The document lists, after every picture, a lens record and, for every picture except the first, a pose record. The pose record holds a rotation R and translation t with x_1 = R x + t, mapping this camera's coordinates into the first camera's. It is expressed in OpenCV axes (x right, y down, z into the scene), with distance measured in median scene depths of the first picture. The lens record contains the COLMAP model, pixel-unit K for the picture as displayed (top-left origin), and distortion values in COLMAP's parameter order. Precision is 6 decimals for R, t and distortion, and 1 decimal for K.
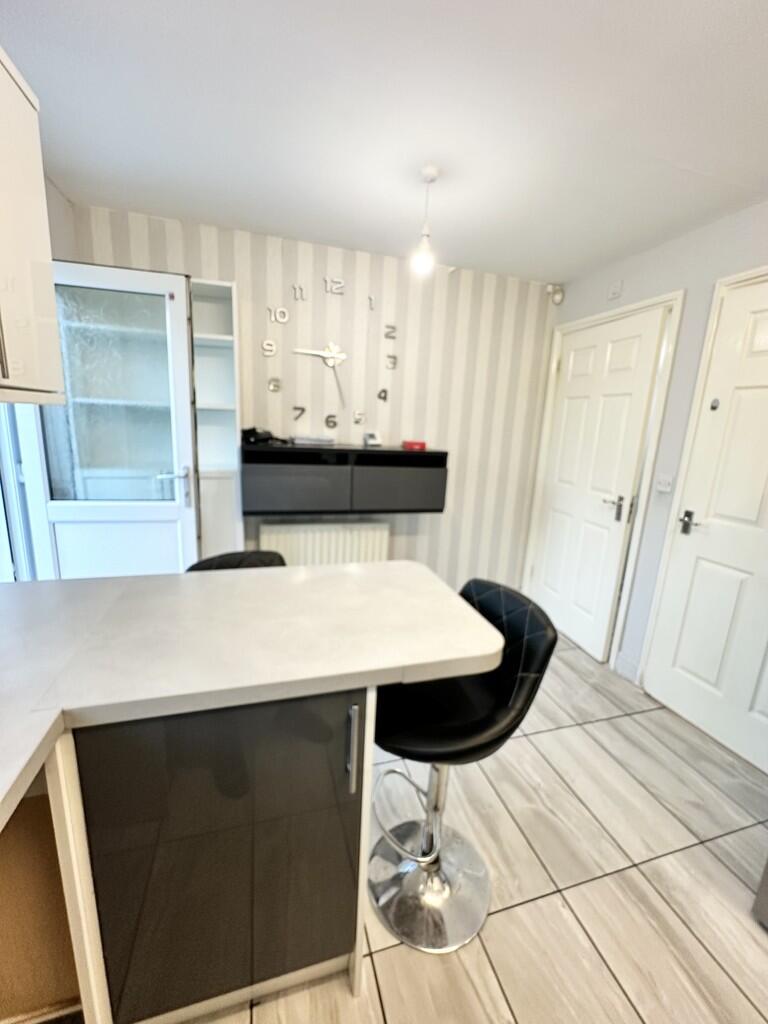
lens RADIAL K [[407.3, 0, 384.0], [0, 407.3, 512.0], [0, 0, 1]] dist [-0.000788, -0.000172]
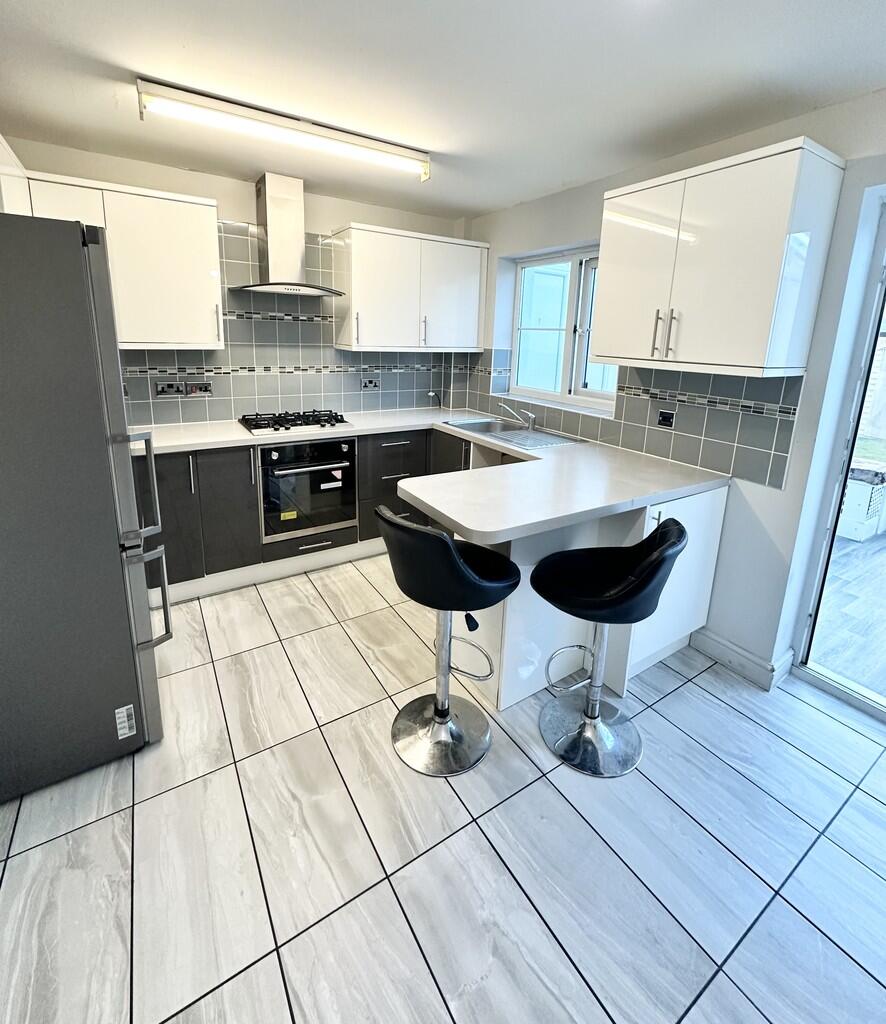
lens RADIAL K [[469.4, 0, 442.1], [0, 469.4, 435.0], [0, 0, 1]] dist [-0.000957, -0.000345]
pose [[-0.957707, -0.013084, -0.287449, 0.399854], [-0.129237, 0.912099, 0.389067, -0.391488], [0.257091, 0.409761, -0.875214, 1.605003]]
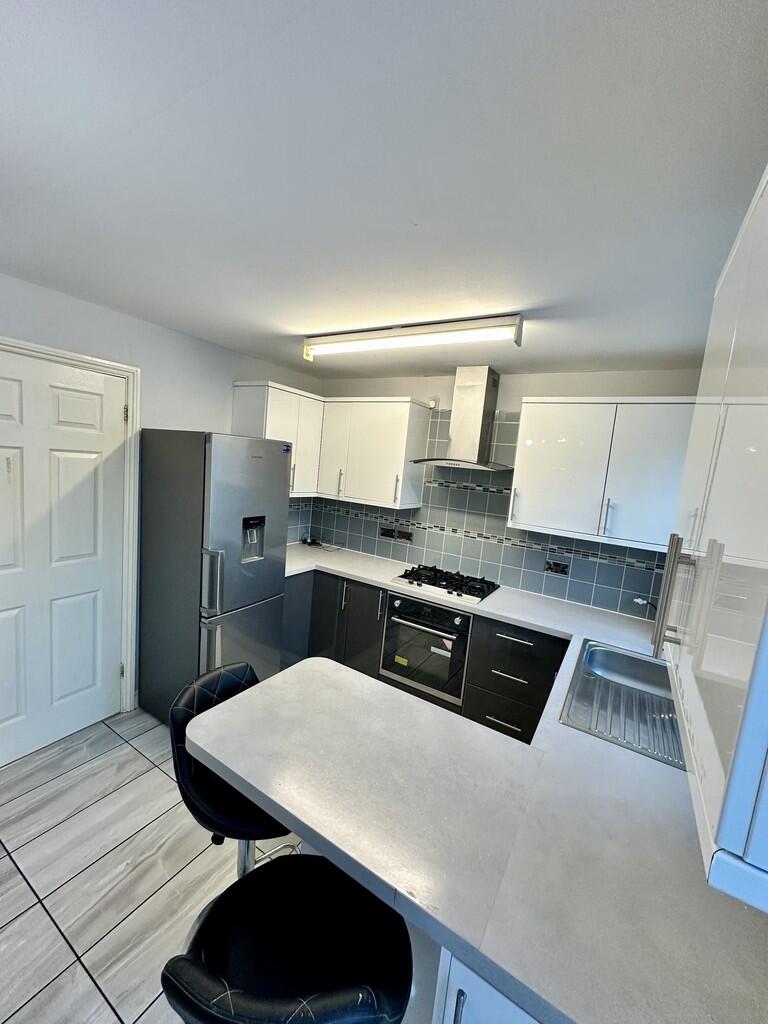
lens RADIAL K [[407.3, 0, 384.0], [0, 407.3, 512.0], [0, 0, 1]] dist [-0.000788, -0.000172]
pose [[-0.664342, -0.195261, 0.721473, -0.615124], [0.037017, 0.955493, 0.292682, -0.445404], [-0.746512, 0.221147, -0.627546, 1.018323]]
